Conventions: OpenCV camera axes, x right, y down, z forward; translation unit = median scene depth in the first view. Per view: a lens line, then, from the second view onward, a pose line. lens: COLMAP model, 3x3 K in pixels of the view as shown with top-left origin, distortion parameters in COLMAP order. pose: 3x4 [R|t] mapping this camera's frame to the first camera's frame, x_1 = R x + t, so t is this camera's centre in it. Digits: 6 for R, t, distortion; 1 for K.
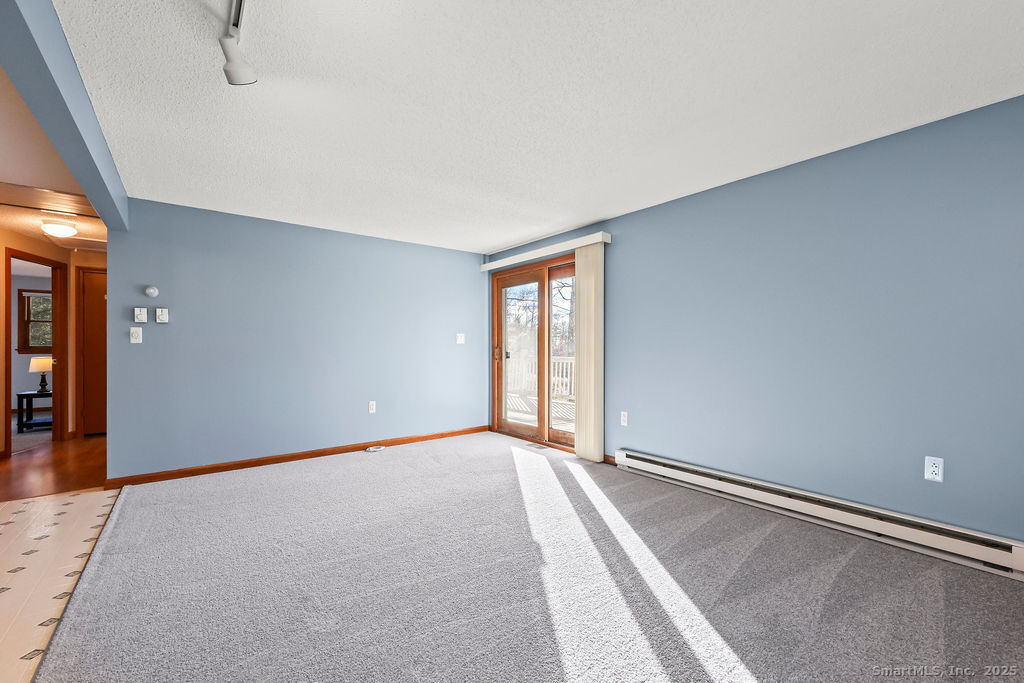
lens RADIAL K [[424.2, 0, 525.5], [0, 424.2, 346.8], [0, 0, 1]] dist [0.000467, -0.000023]
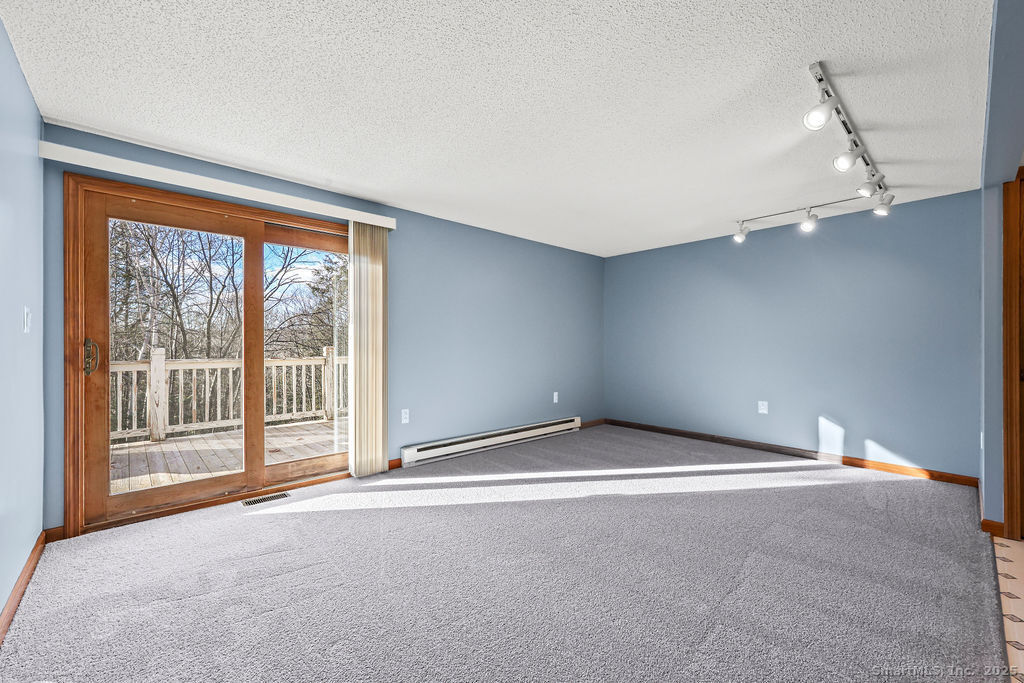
lens RADIAL K [[417.4, 0, 508.3], [0, 417.4, 349.7], [0, 0, 1]] dist [0.001961, -0.000161]
pose [[-0.053047, -0.009583, 0.998546, -0.759526], [0.000569, 0.999953, 0.009627, 0.005575], [-0.998592, 0.001079, -0.053039, 0.822838]]
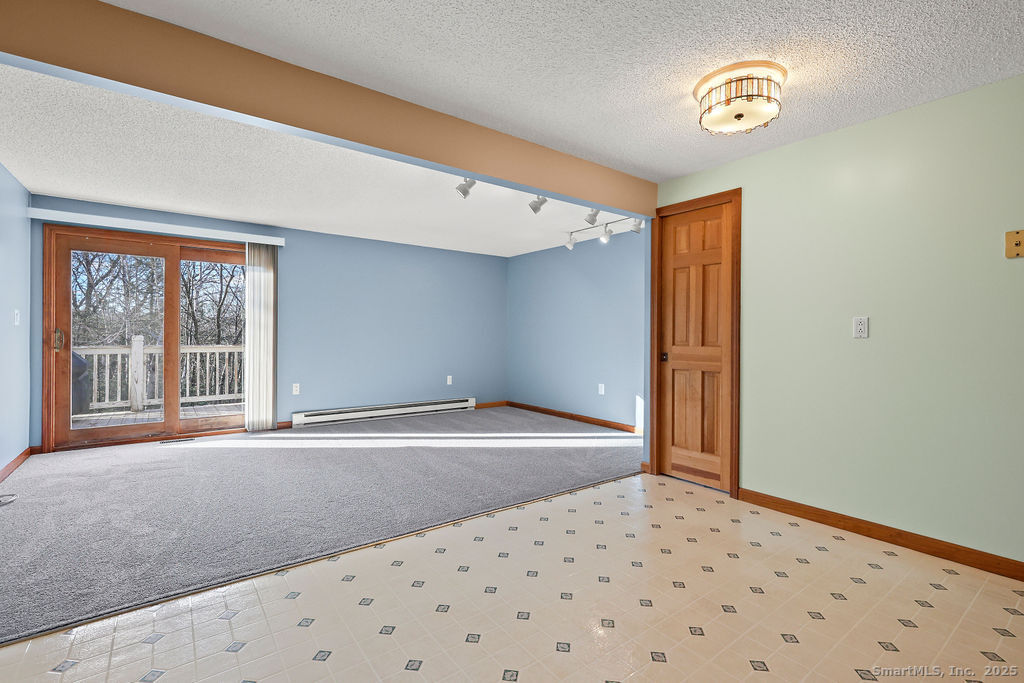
lens RADIAL K [[465.2, 0, 512.0], [0, 465.2, 341.5], [0, 0, 1]] dist [-0.001299, 0.000342]
pose [[0.035434, -0.011239, 0.999309, -1.159910], [-0.006486, 0.999913, 0.011476, 0.006075], [-0.999351, -0.006889, 0.035358, 0.304311]]
